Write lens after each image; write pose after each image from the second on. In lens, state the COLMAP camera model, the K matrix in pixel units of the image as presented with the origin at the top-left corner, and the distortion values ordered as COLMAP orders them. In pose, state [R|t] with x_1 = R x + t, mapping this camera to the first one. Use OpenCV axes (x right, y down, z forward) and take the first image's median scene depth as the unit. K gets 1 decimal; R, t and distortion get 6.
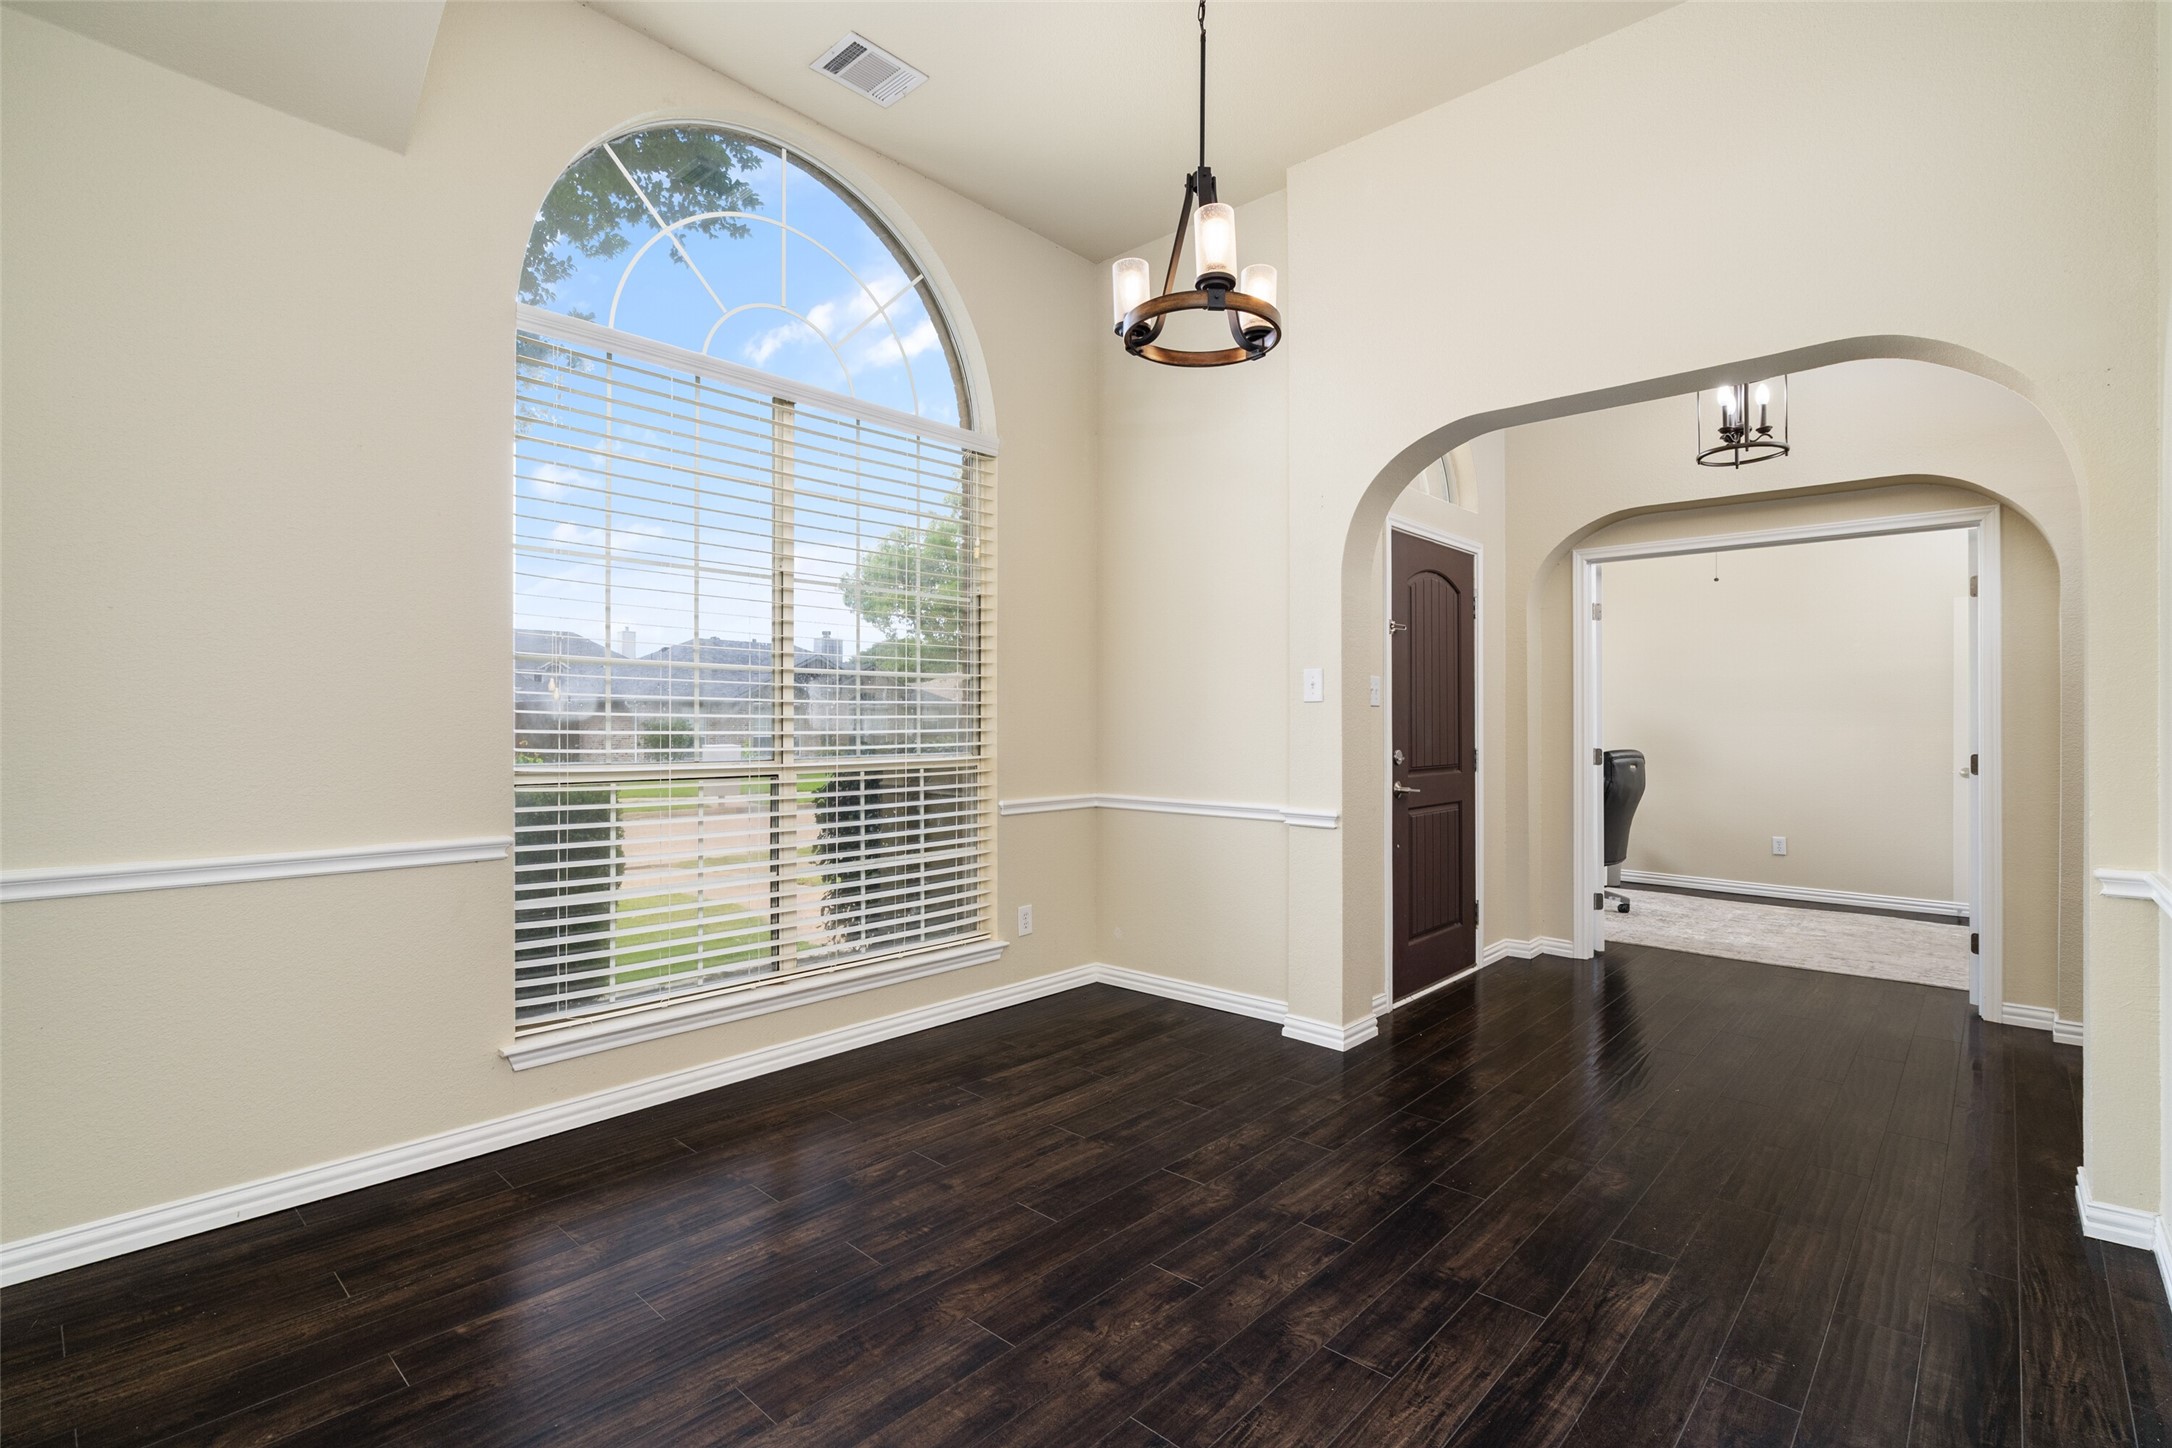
lens RADIAL K [[1000.2, 0, 1149.4], [0, 1000.2, 737.0], [0, 0, 1]] dist [-0.001766, 0.001078]
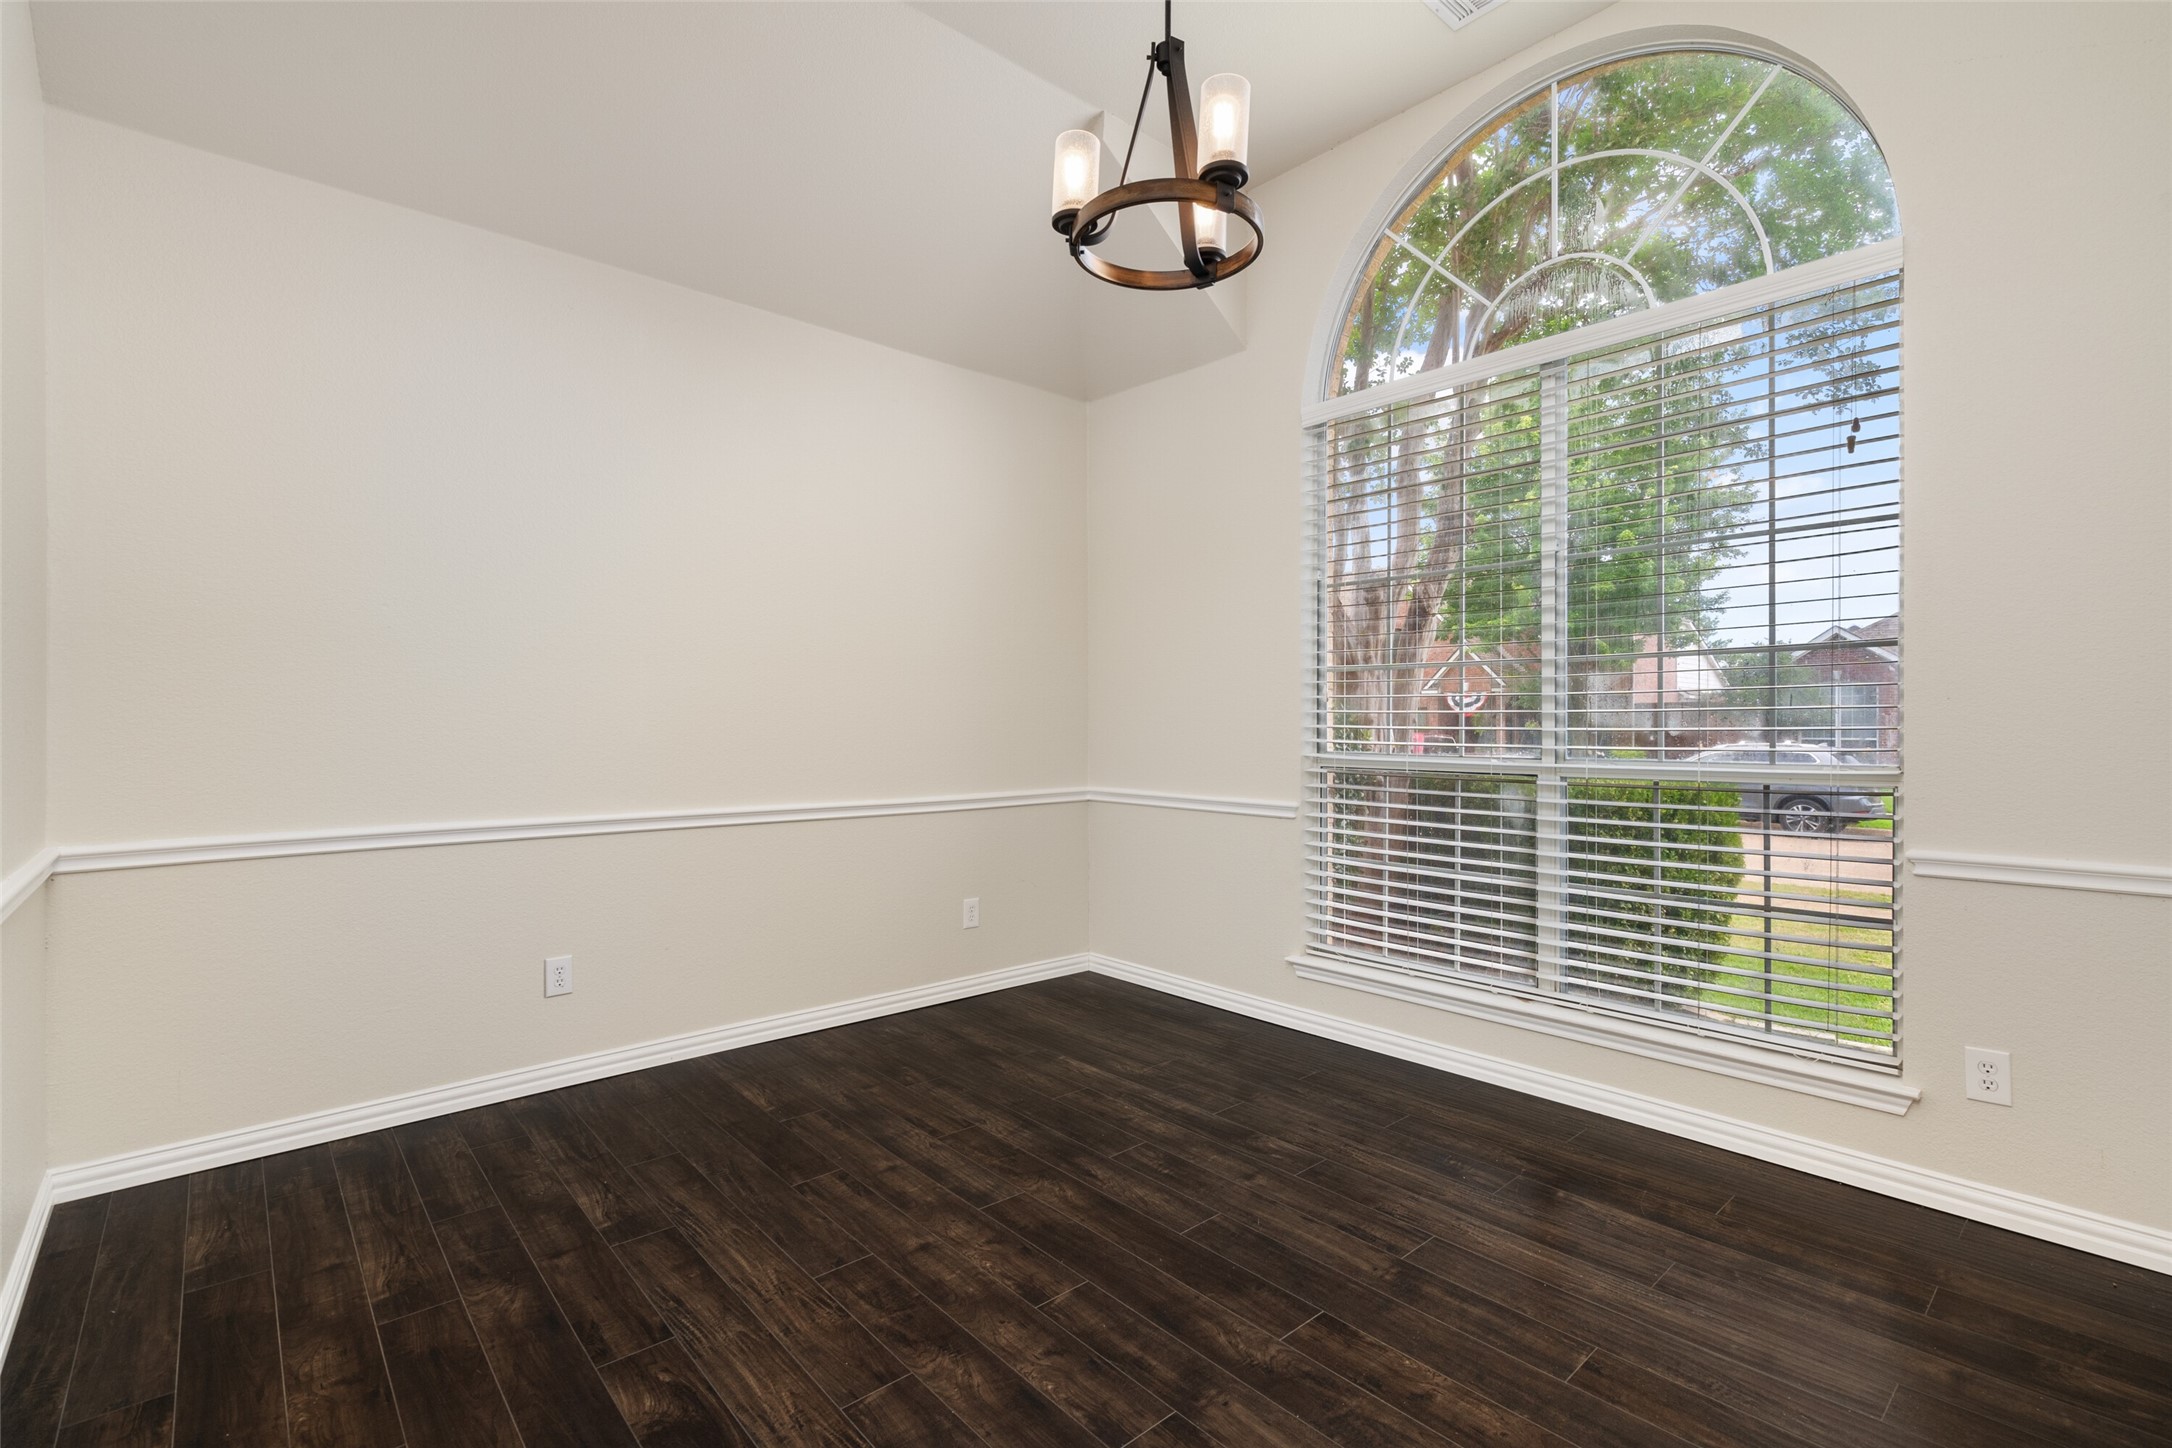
lens RADIAL K [[1000.2, 0, 1073.1], [0, 1000.2, 735.4], [0, 0, 1]] dist [-0.001766, 0.001078]
pose [[-0.149365, 0.010214, -0.988729, 0.782253], [-0.012978, 0.999840, 0.012290, -0.005568], [0.988697, 0.014668, -0.149208, 0.928766]]
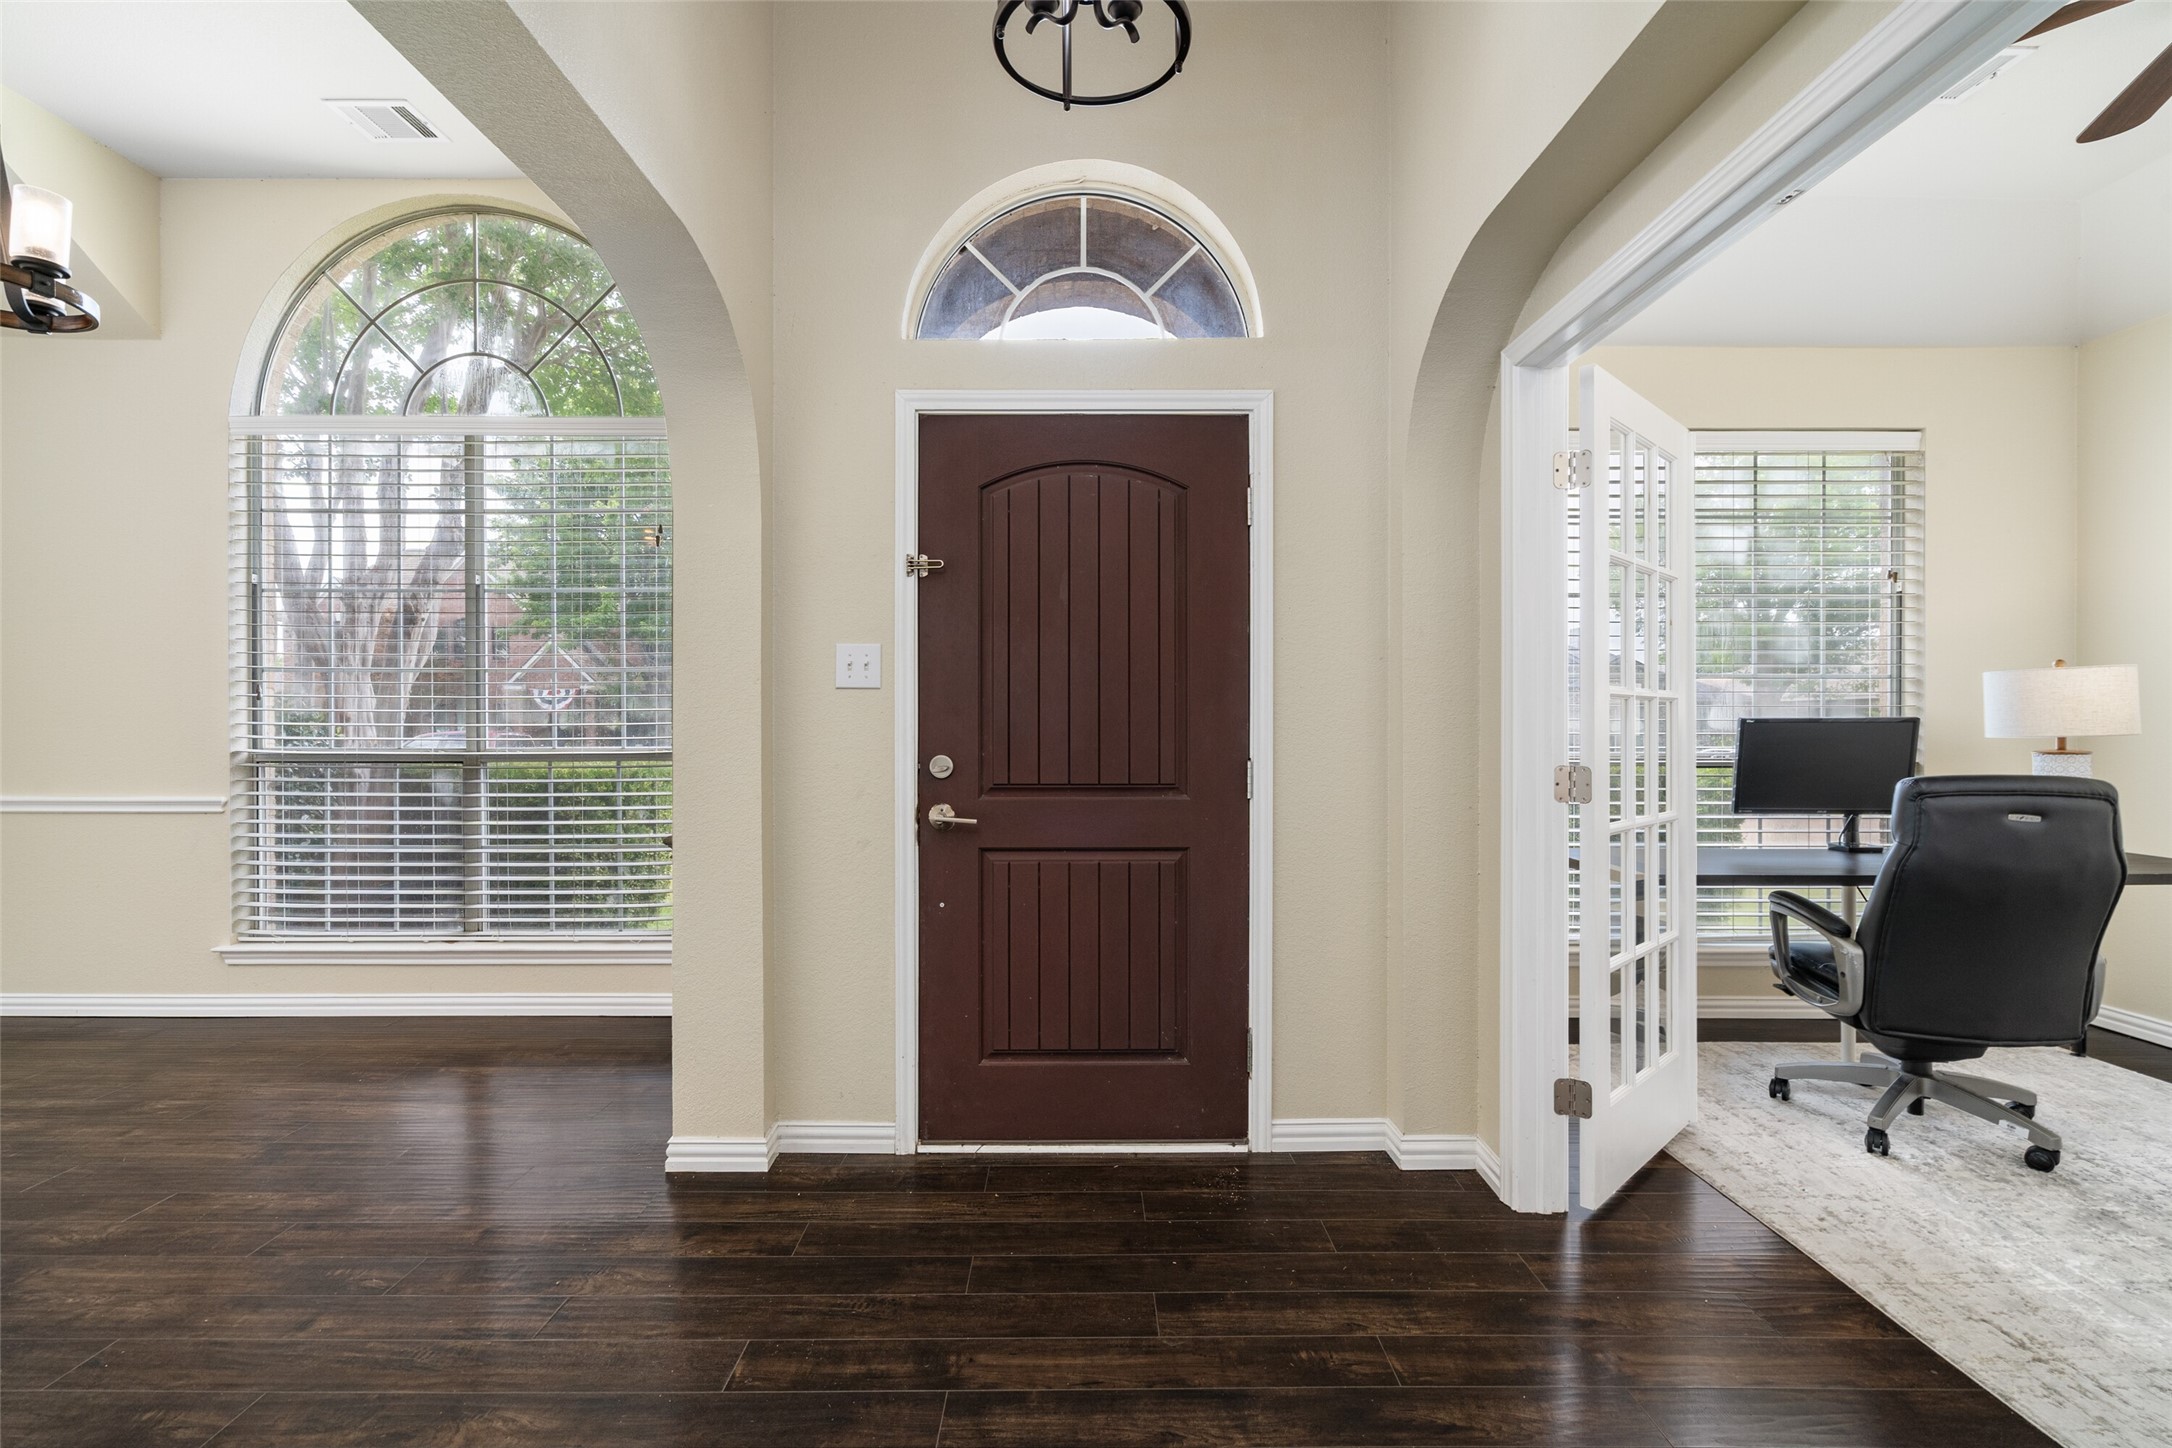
lens RADIAL K [[1000.2, 0, 1105.3], [0, 1000.2, 725.4], [0, 0, 1]] dist [-0.001766, 0.001078]
pose [[0.652414, 0.001530, -0.757861, 1.289893], [-0.008707, 0.999947, -0.005477, -0.005316], [0.757812, 0.010172, 0.652393, 1.052619]]
